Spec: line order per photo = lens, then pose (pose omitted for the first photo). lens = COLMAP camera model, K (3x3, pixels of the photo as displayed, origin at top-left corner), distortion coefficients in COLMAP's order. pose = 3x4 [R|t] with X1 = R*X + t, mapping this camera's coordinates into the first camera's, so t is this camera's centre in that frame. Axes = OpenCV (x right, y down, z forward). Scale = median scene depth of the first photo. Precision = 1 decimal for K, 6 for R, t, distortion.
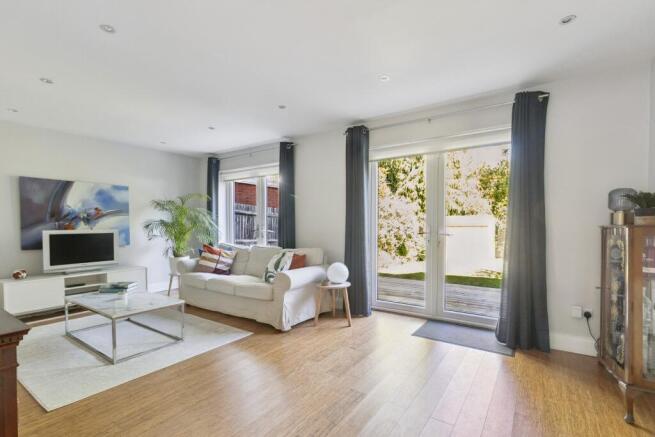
lens RADIAL K [[305.9, 0, 327.8], [0, 305.9, 223.1], [0, 0, 1]] dist [0.000993, -0.000530]
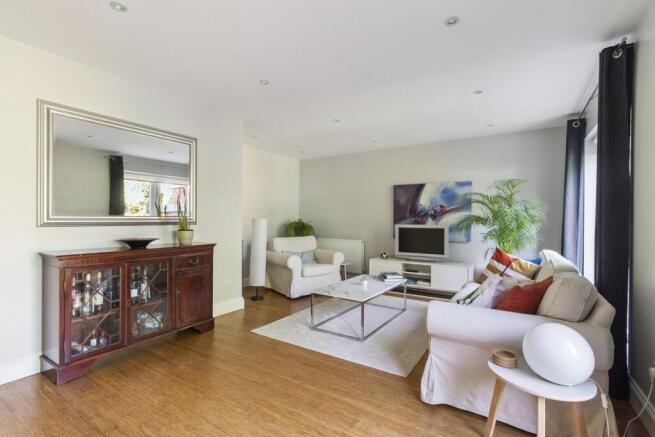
lens RADIAL K [[305.9, 0, 329.9], [0, 305.9, 219.2], [0, 0, 1]] dist [0.000993, -0.000530]
pose [[0.044764, 0.003518, -0.998991, 0.329481], [-0.005933, 0.999977, 0.003256, -0.000890], [0.998980, 0.005781, 0.044784, 0.585043]]
